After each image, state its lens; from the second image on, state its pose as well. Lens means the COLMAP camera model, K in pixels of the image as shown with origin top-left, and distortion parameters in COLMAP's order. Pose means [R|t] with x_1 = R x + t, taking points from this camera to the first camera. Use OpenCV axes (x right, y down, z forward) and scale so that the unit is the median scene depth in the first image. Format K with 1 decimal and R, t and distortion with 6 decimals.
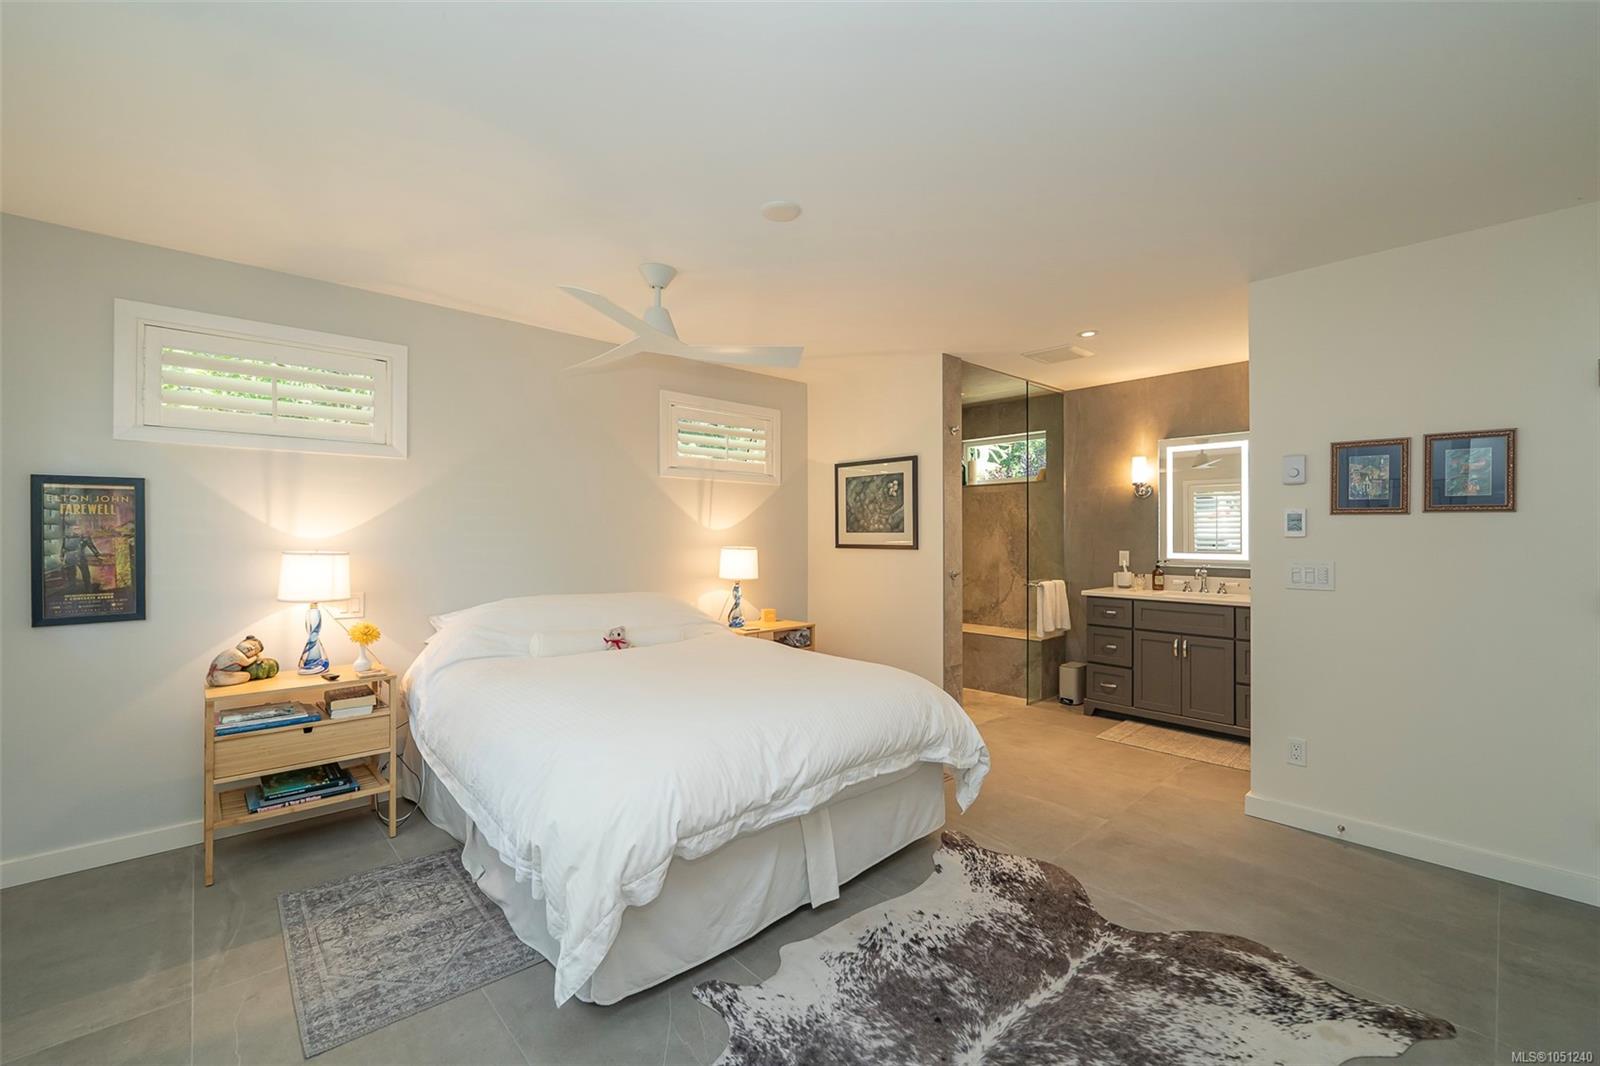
lens RADIAL K [[659.9, 0, 811.2], [0, 659.9, 533.6], [0, 0, 1]] dist [-0.003181, -0.000033]
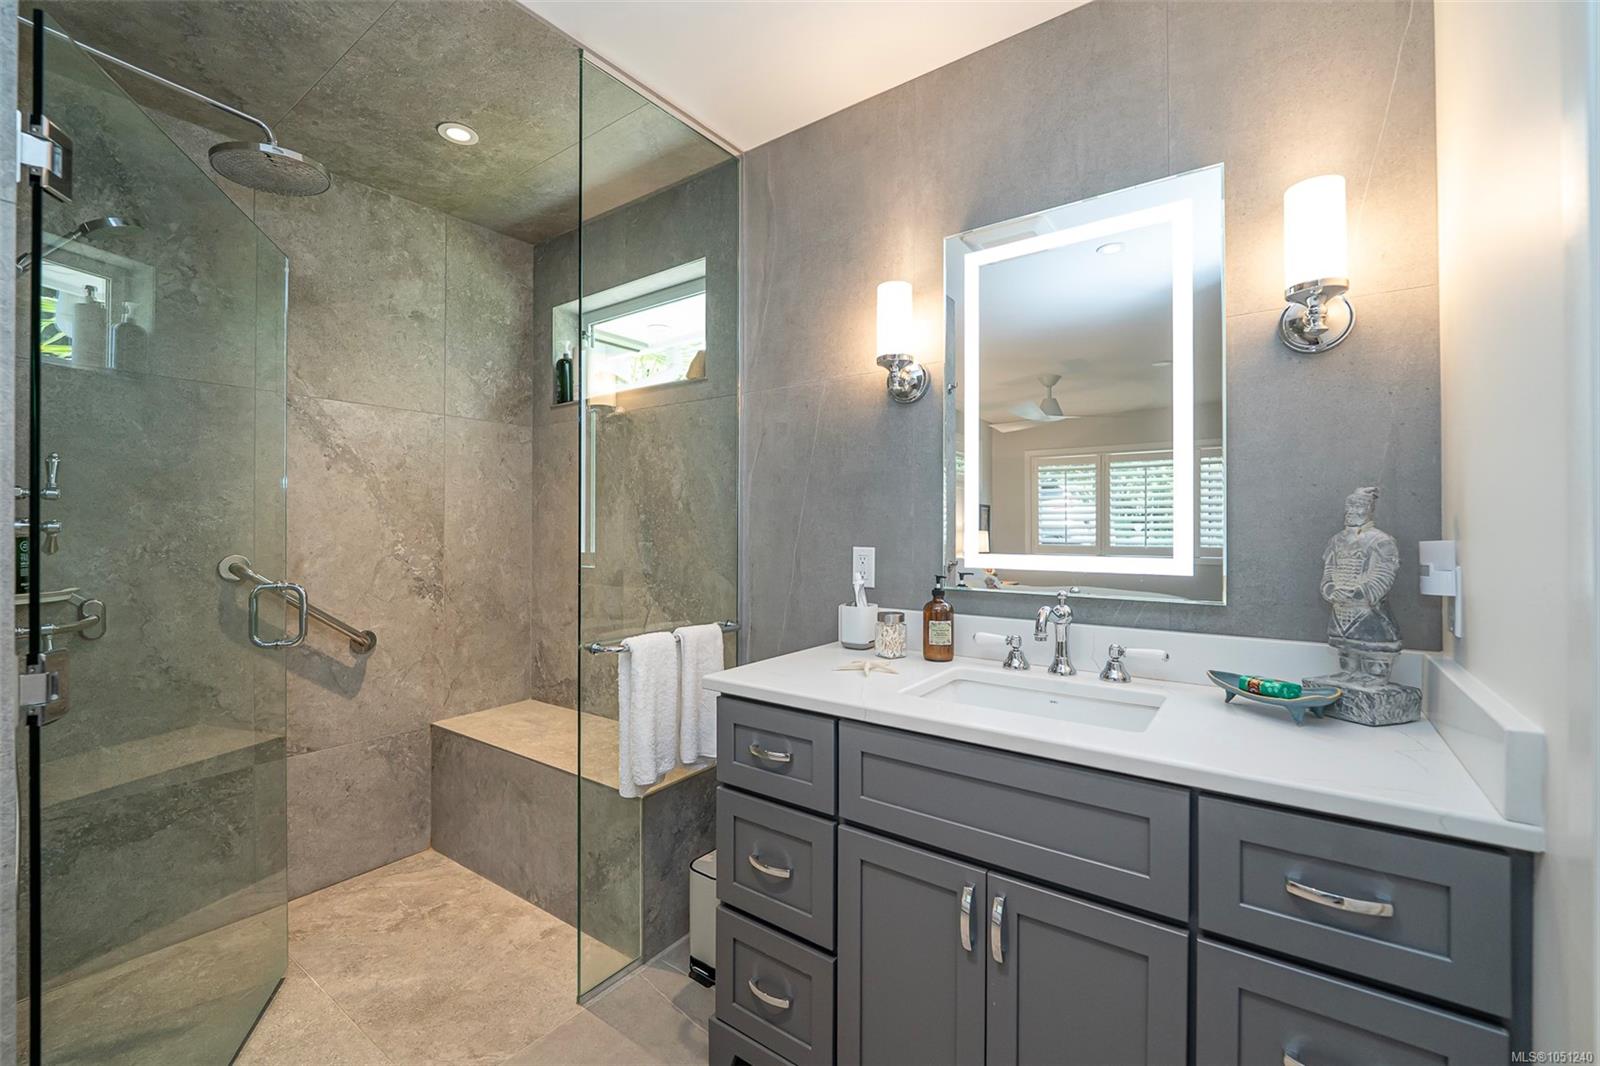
lens RADIAL K [[659.9, 0, 794.1], [0, 659.9, 532.1], [0, 0, 1]] dist [-0.003181, -0.000033]
pose [[0.985830, 0.003422, 0.167714, 0.384987], [-0.003588, 0.999993, 0.000688, 0.018043], [-0.167711, -0.001280, 0.985835, 0.657527]]
